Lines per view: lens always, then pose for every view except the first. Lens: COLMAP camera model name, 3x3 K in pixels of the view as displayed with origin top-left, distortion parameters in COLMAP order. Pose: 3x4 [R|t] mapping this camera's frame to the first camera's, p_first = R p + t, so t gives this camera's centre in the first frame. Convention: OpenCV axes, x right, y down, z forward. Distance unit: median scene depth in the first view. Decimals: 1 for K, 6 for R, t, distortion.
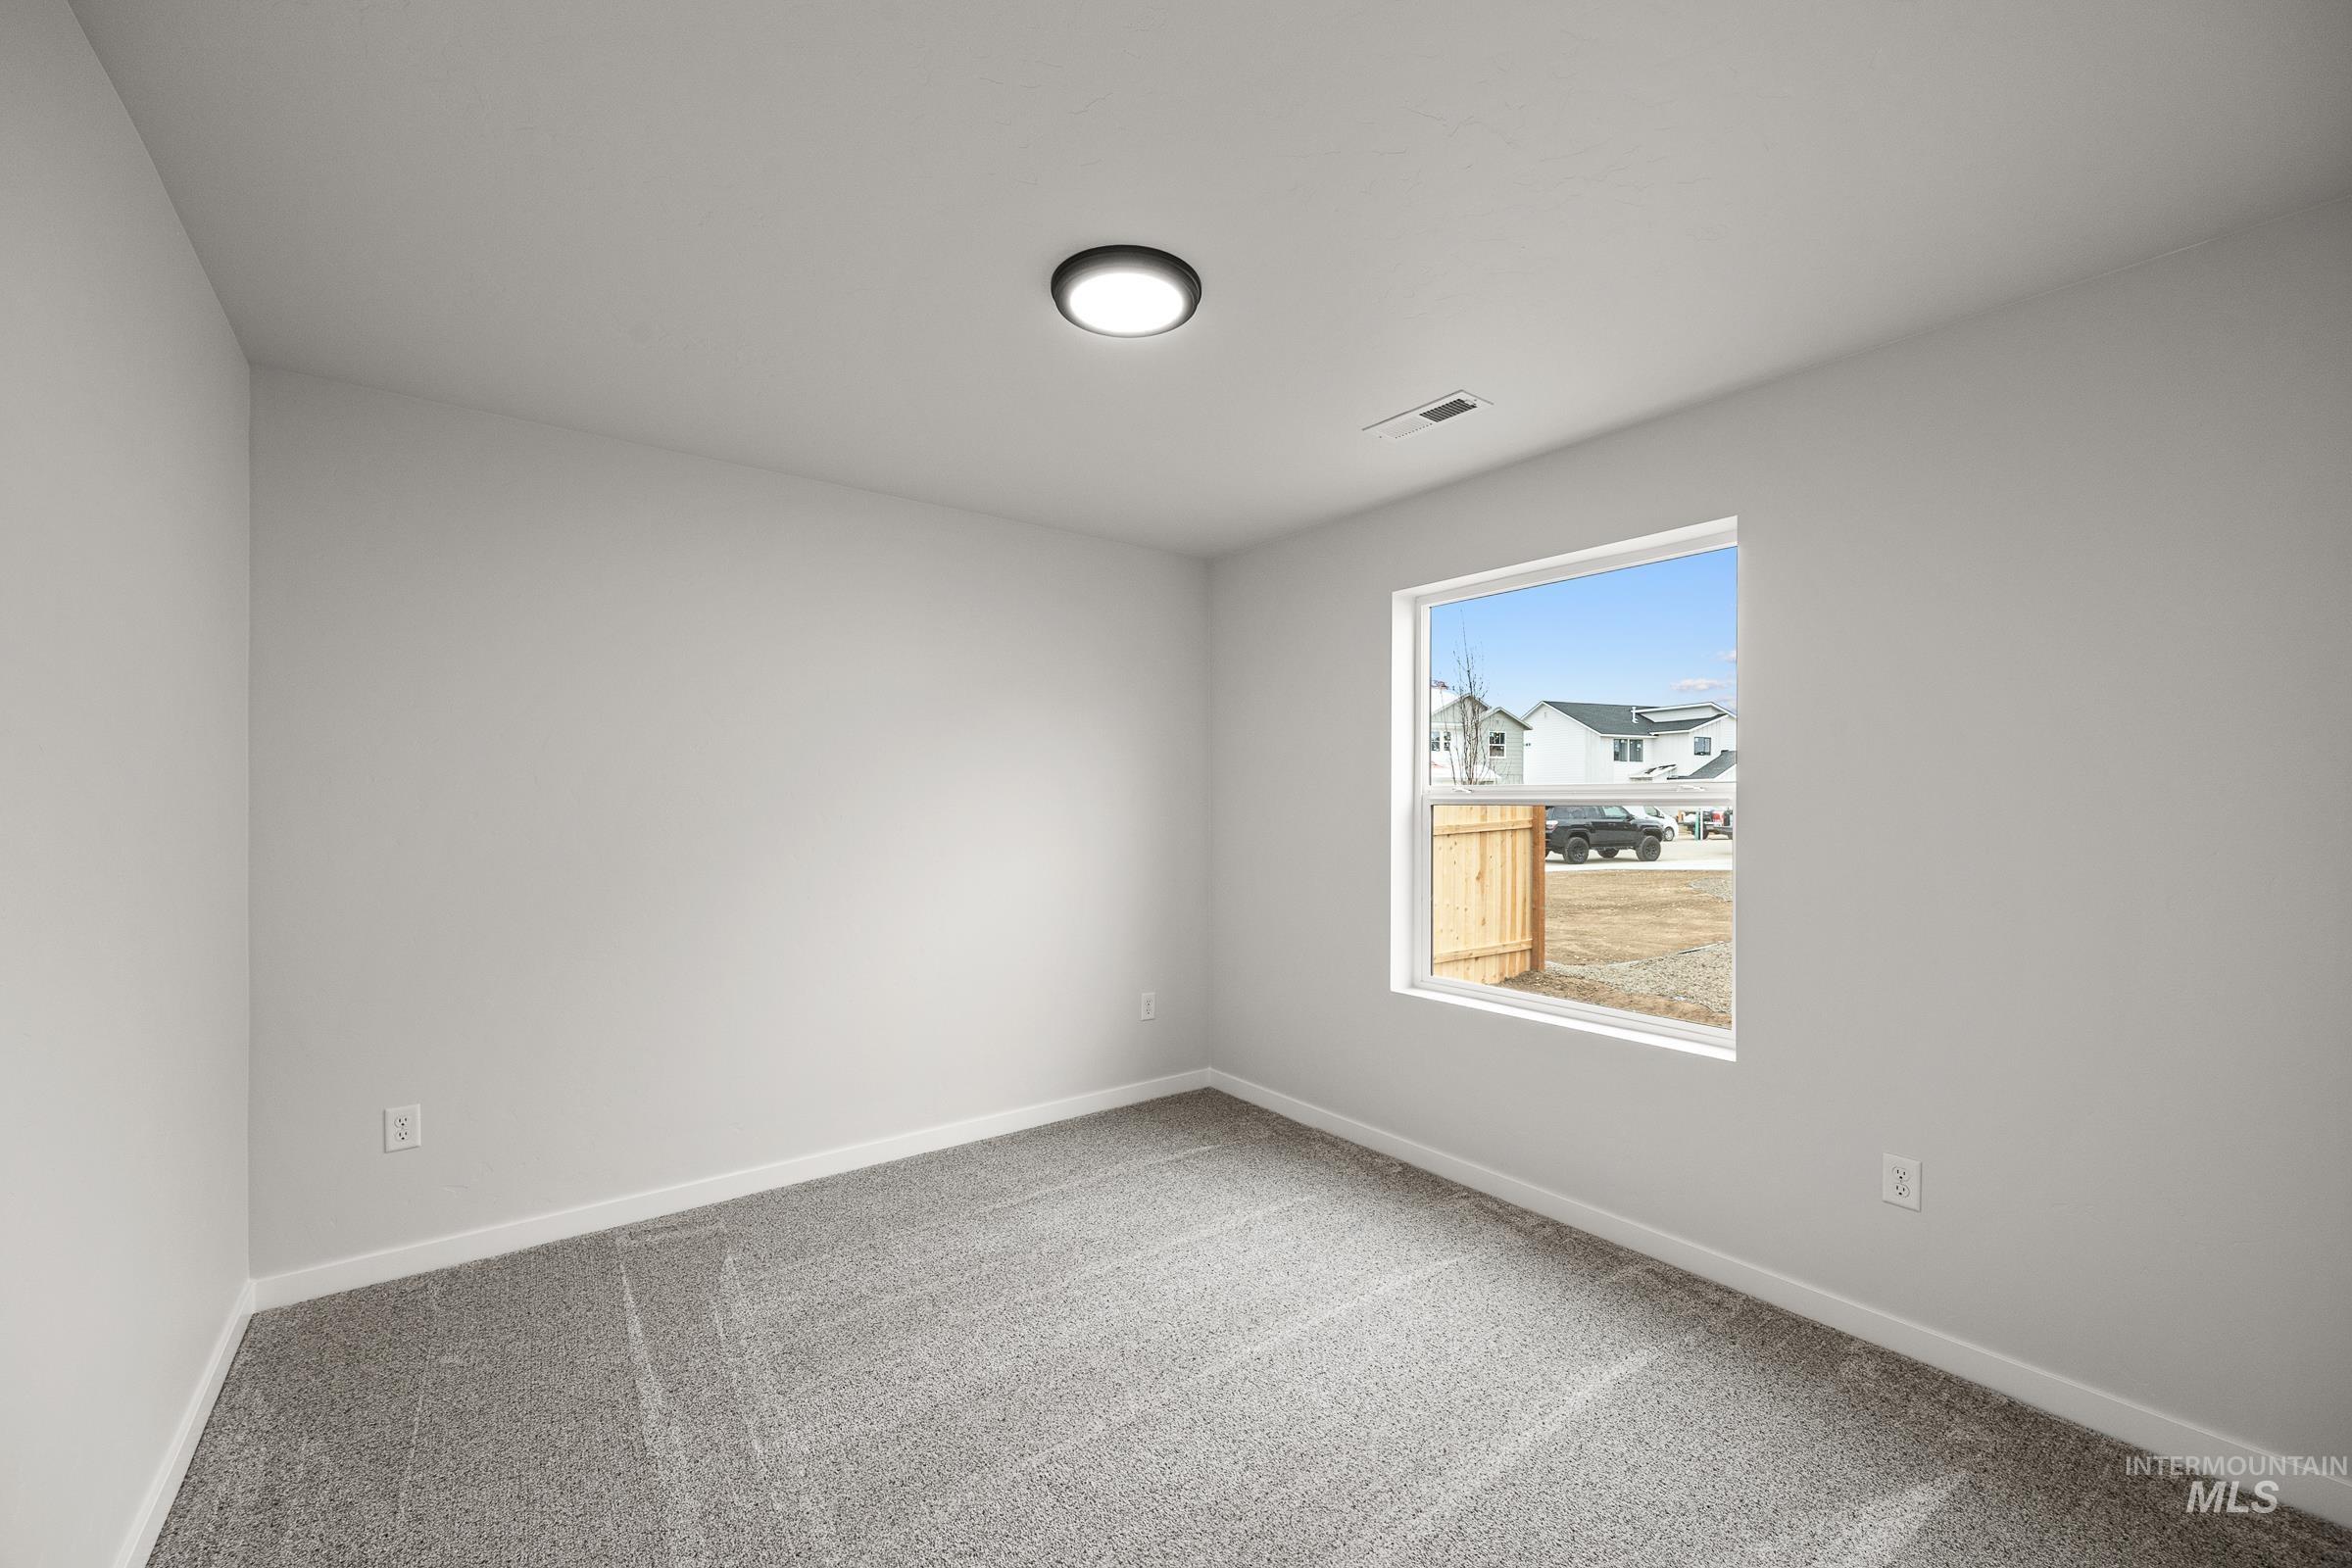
lens RADIAL K [[956.7, 0, 1147.4], [0, 956.7, 792.0], [0, 0, 1]] dist [-0.002678, -0.000200]
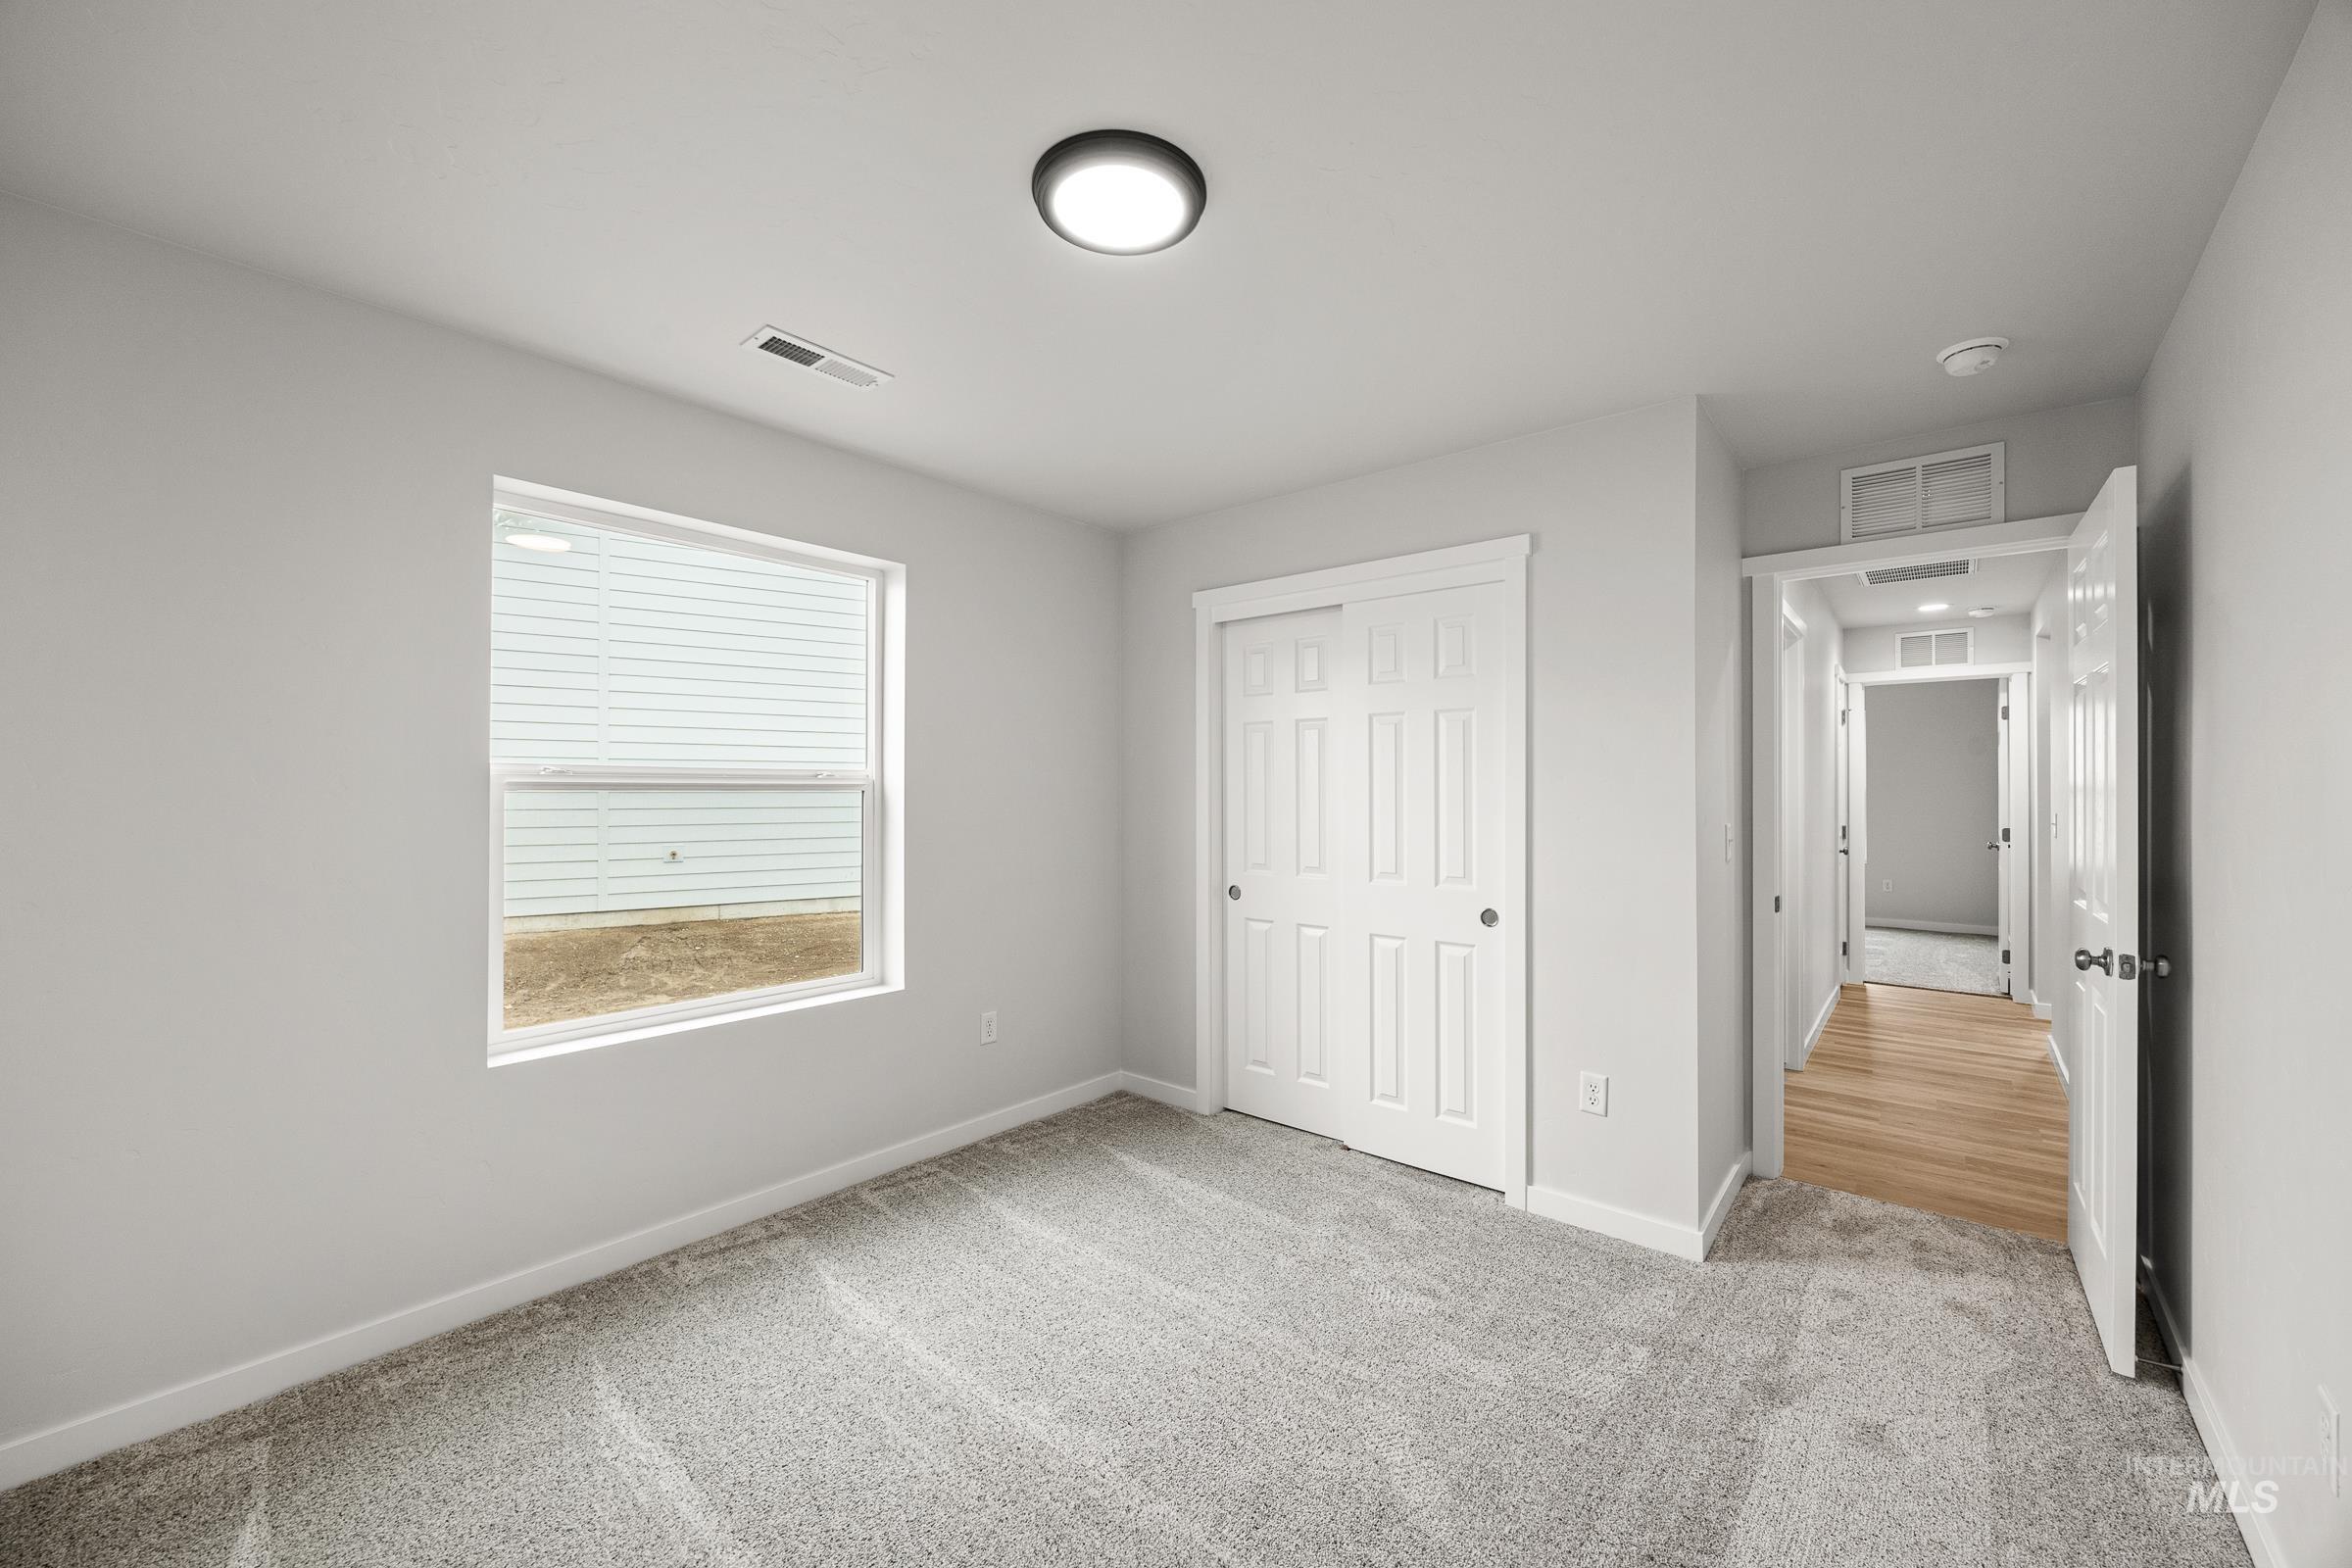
lens RADIAL K [[901.0, 0, 1176.0], [0, 901.0, 784.0], [0, 0, 1]] dist [-0.001836, -0.000190]
pose [[-0.231179, 0.001826, 0.972910, -0.639271], [-0.007076, 0.999969, -0.003558, 0.007523], [-0.972886, -0.007707, -0.231159, 0.912692]]
